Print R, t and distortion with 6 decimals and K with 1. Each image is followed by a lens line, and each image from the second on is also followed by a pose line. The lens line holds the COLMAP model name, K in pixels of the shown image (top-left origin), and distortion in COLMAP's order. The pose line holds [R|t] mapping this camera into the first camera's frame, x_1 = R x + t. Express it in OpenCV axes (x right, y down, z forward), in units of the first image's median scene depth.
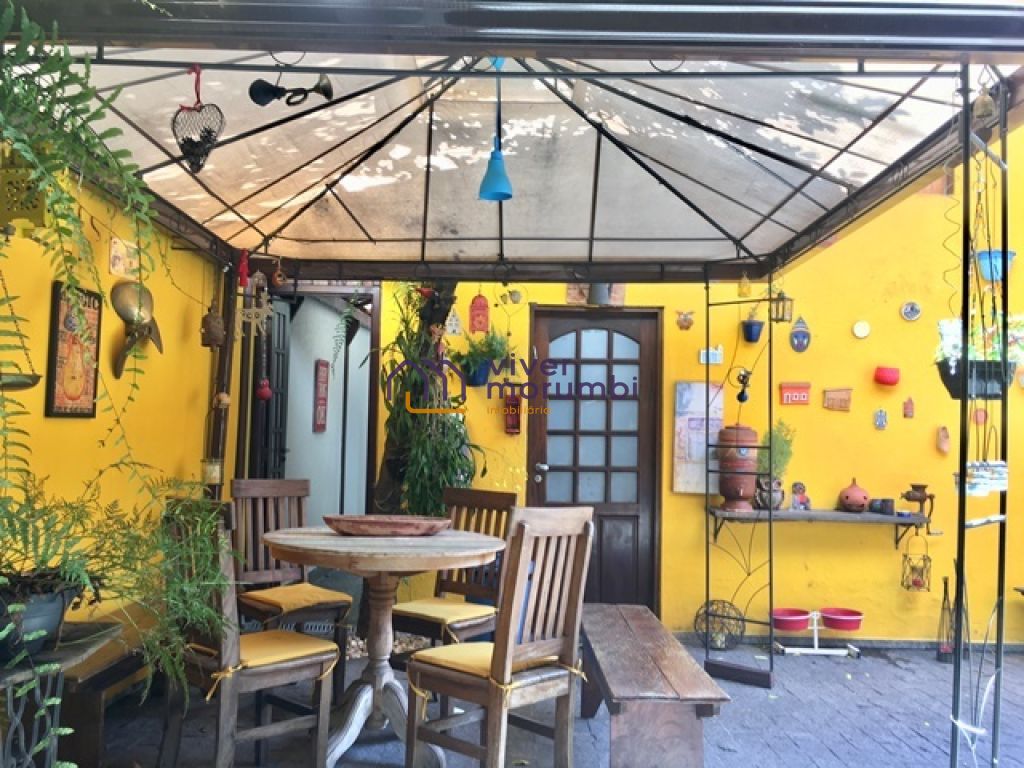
lens RADIAL K [[876.1, 0, 512.0], [0, 876.1, 384.0], [0, 0, 1]] dist [0.084016, -0.115753]
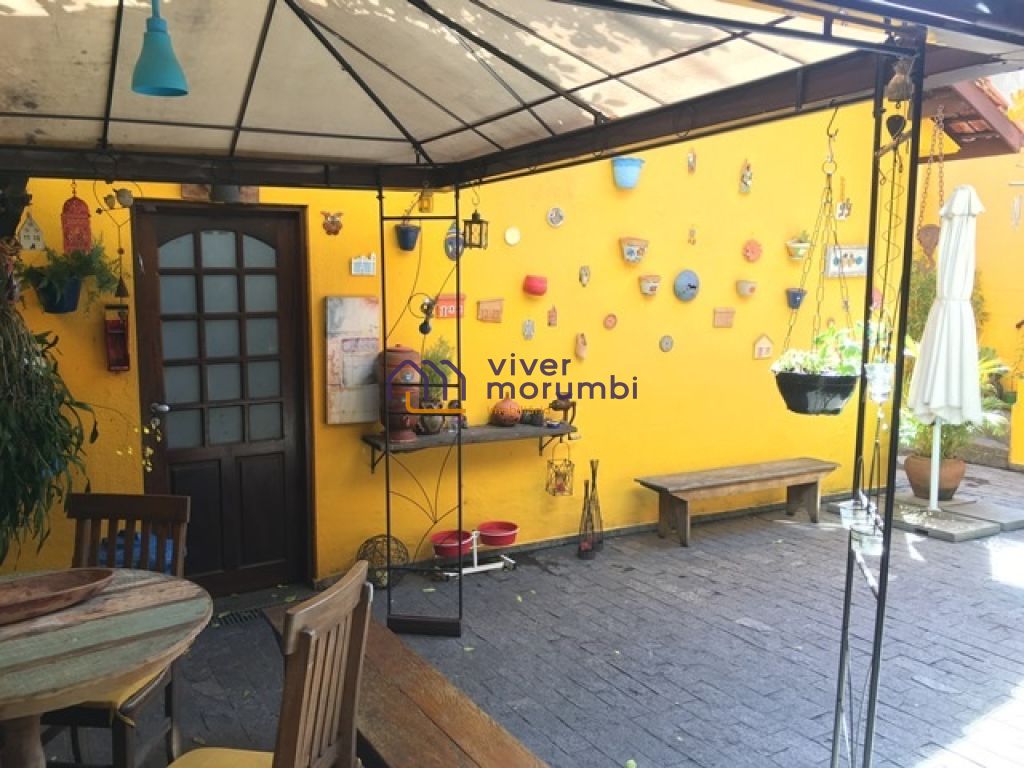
lens RADIAL K [[876.1, 0, 512.0], [0, 876.1, 384.0], [0, 0, 1]] dist [0.084016, -0.115753]
pose [[0.870938, -0.079411, 0.484934, -0.079623], [-0.007230, 0.984678, 0.174233, -0.072504], [-0.491339, -0.155252, 0.857019, 0.173194]]
